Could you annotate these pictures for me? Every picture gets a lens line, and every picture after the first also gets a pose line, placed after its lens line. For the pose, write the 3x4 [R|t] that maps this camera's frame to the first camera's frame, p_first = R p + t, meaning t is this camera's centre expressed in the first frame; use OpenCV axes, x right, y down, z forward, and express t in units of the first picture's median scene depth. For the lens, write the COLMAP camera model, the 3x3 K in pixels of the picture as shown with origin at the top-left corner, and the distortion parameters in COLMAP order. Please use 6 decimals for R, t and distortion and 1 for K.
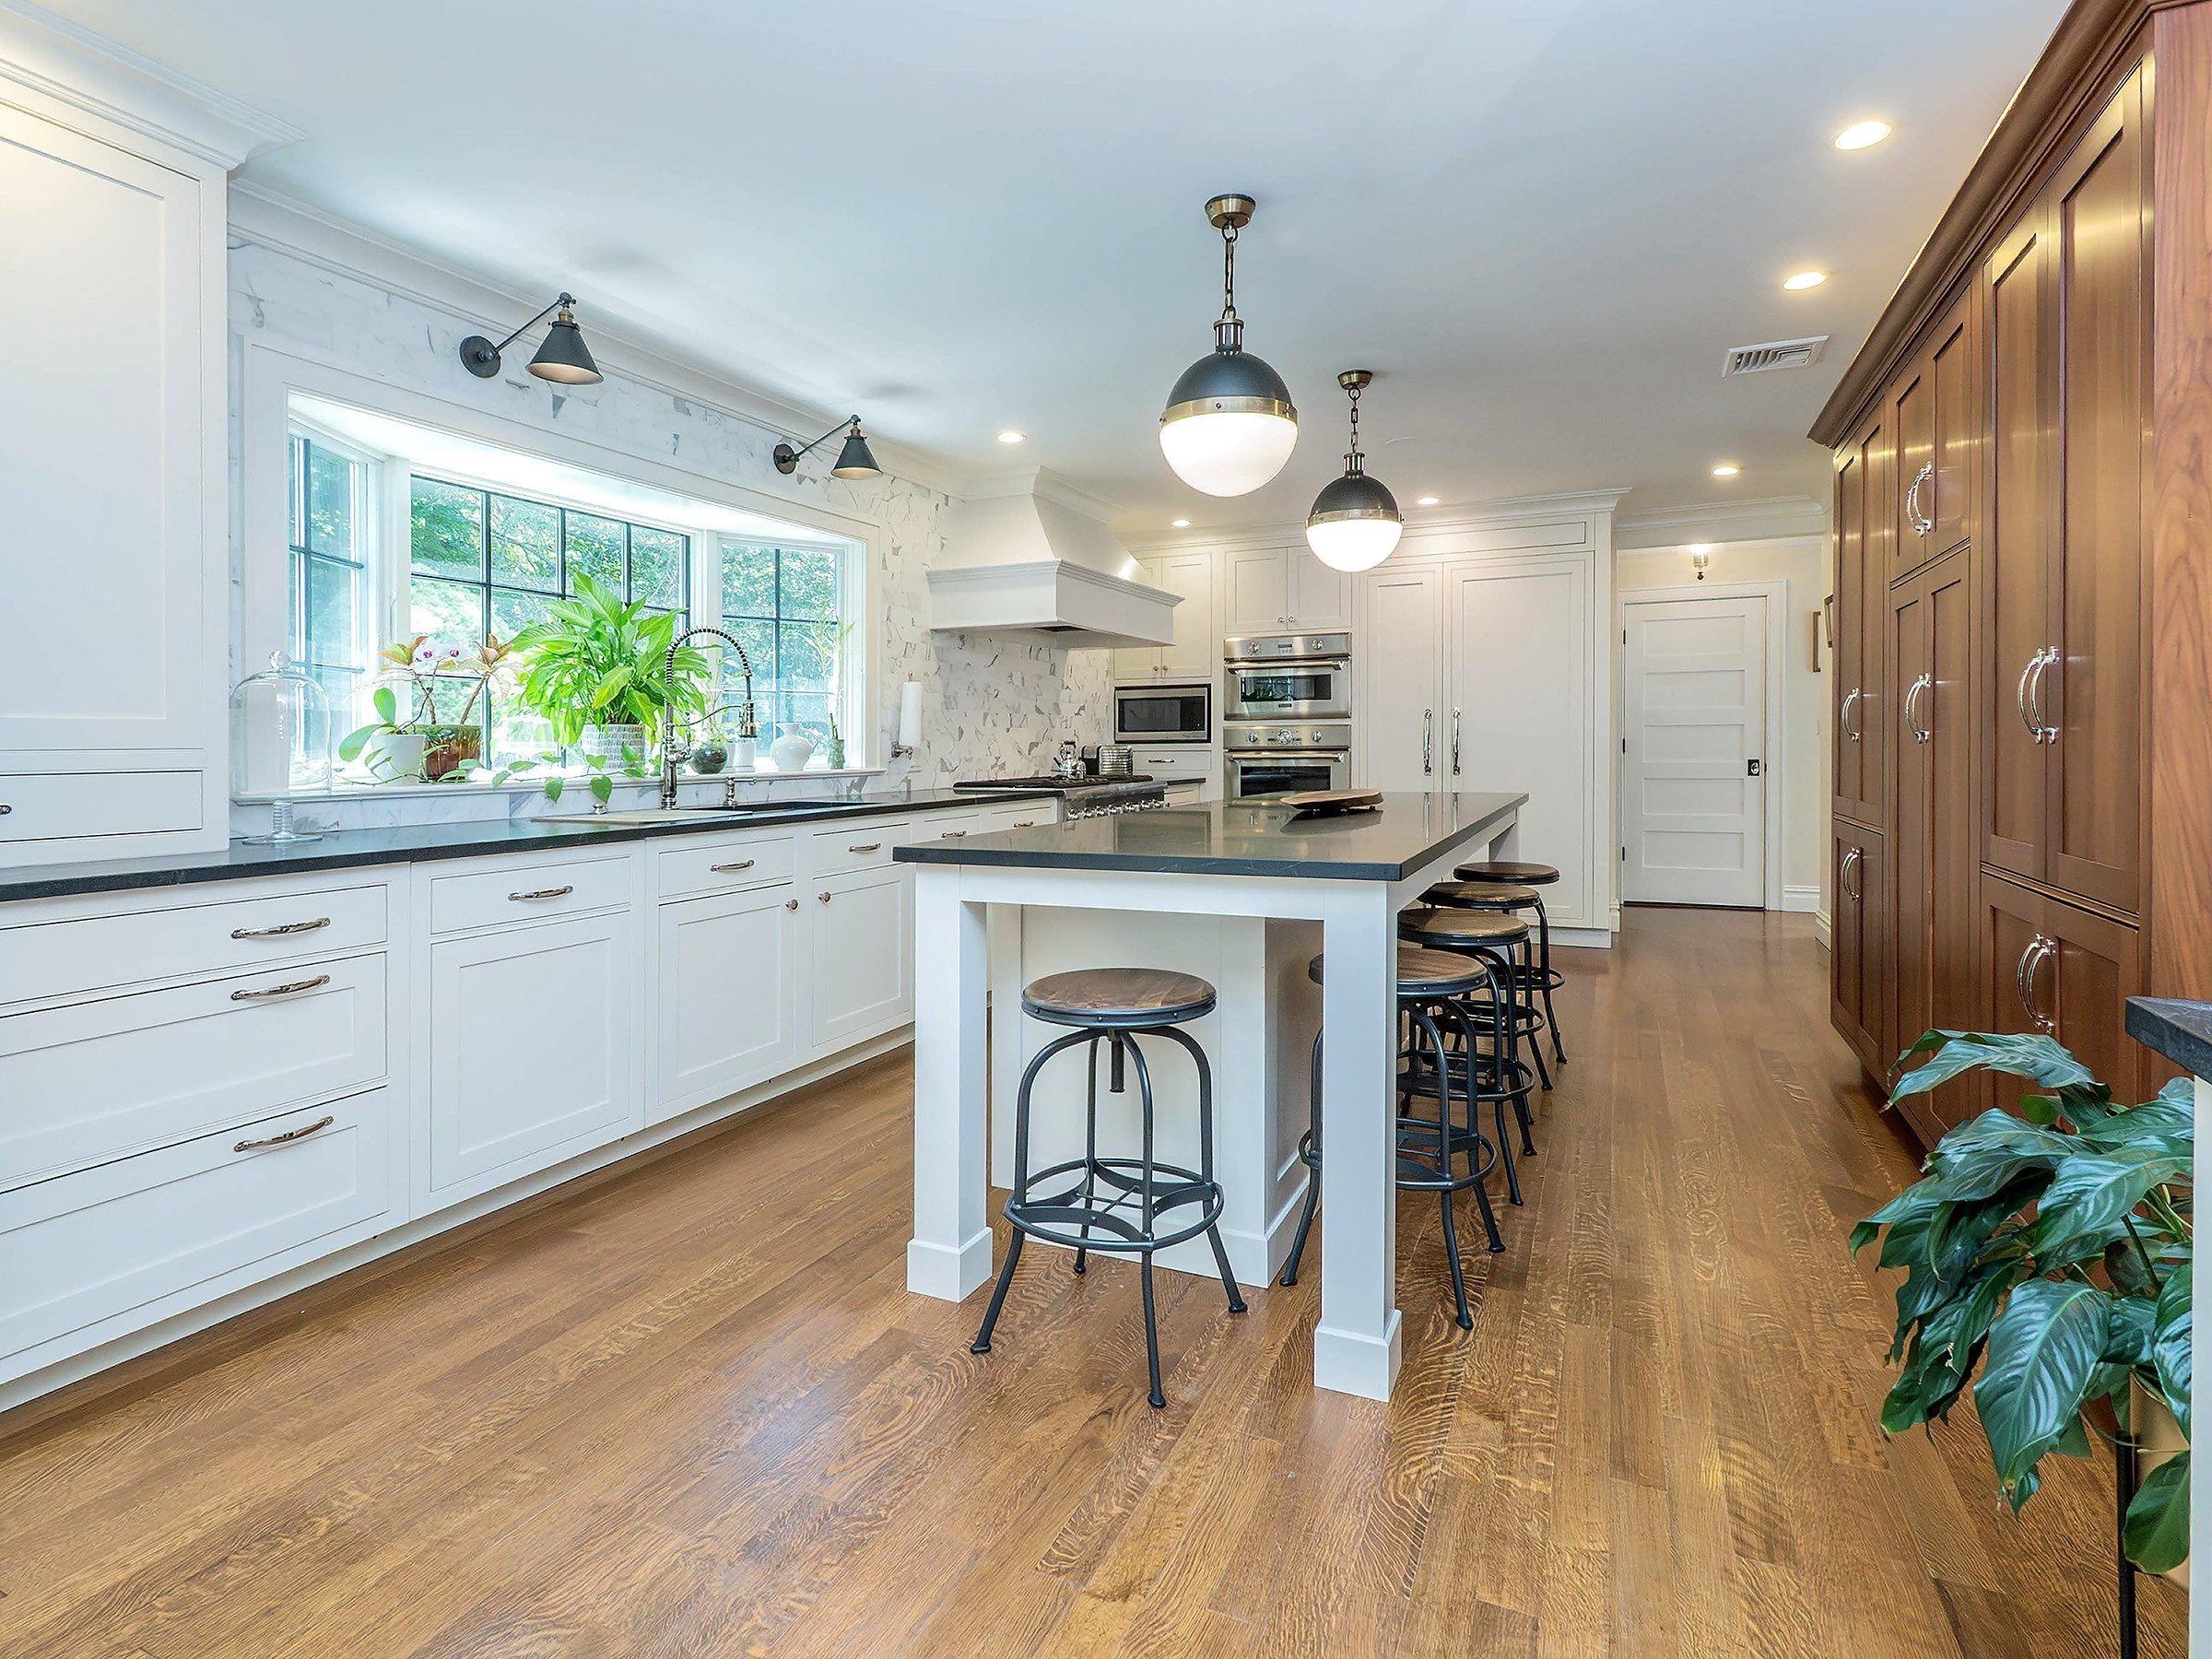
lens RADIAL K [[1124.3, 0, 1189.1], [0, 1124.3, 740.2], [0, 0, 1]] dist [0.014082, -0.009468]
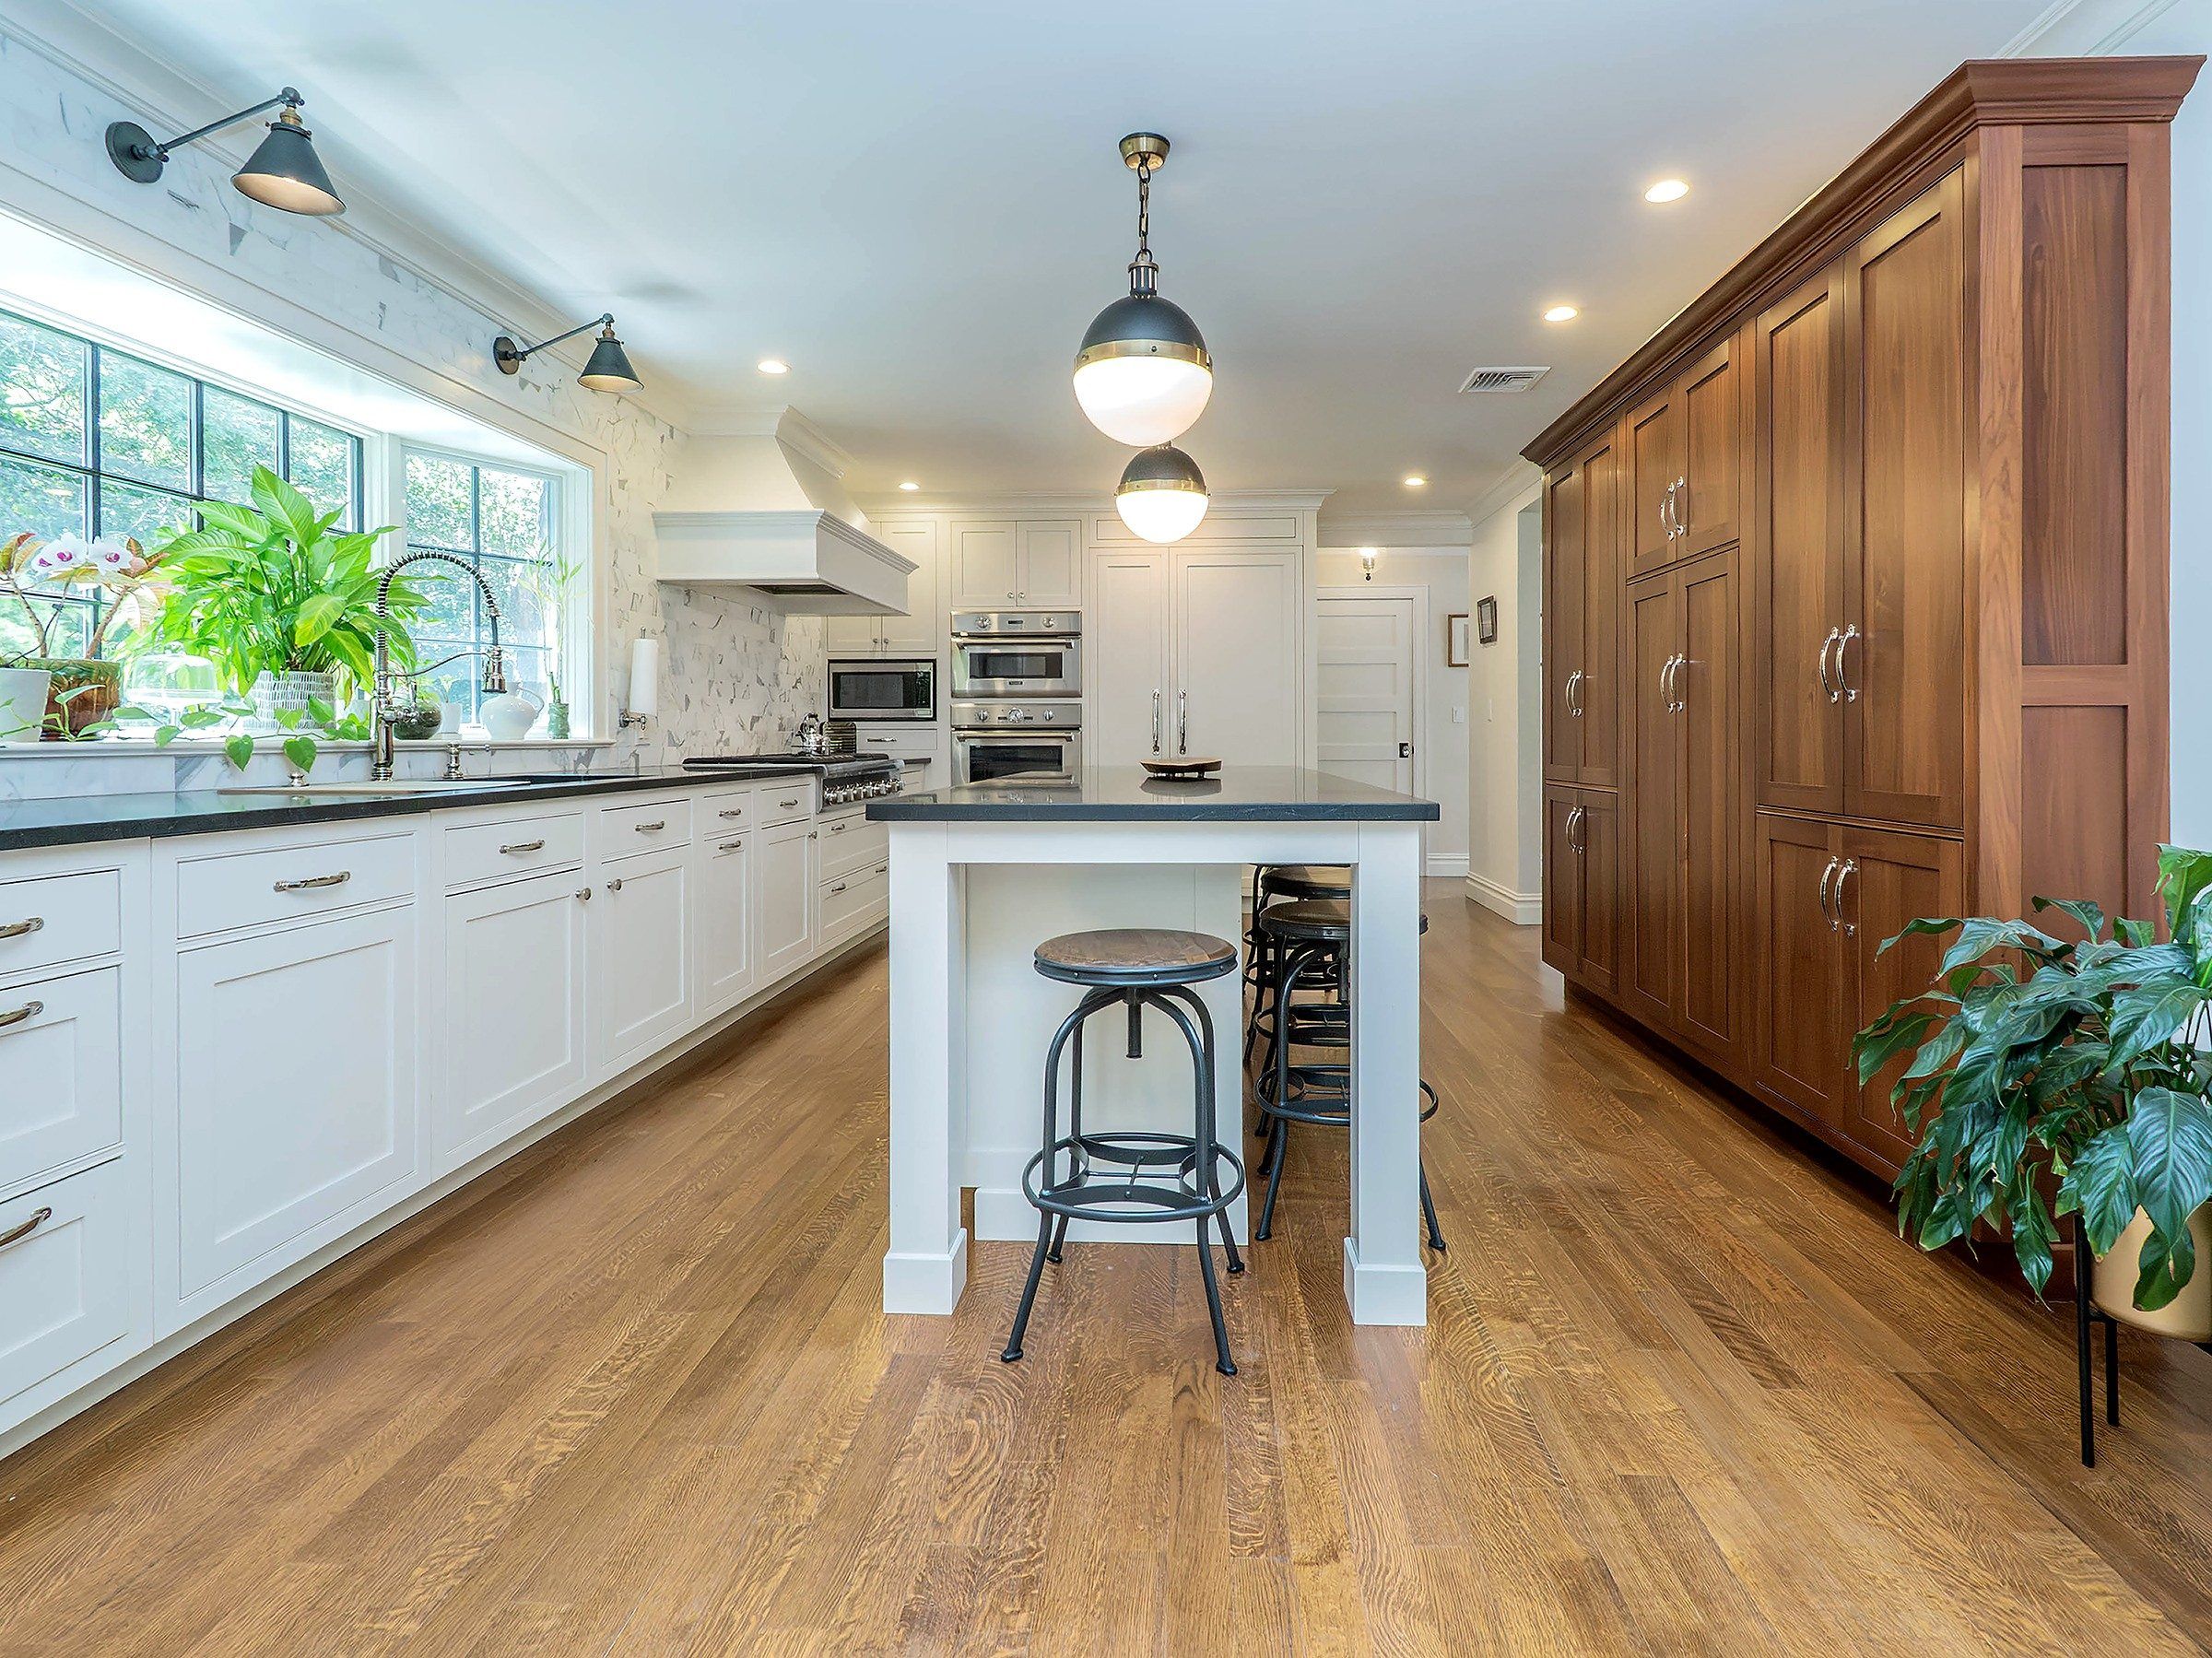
lens RADIAL K [[1124.2, 0, 1189.1], [0, 1124.2, 739.7], [0, 0, 1]] dist [0.014082, -0.009468]
pose [[0.929649, 0.003969, 0.368426, -0.230130], [-0.004493, 0.999990, 0.000564, 0.028810], [-0.368420, -0.002180, 0.929657, 0.068659]]
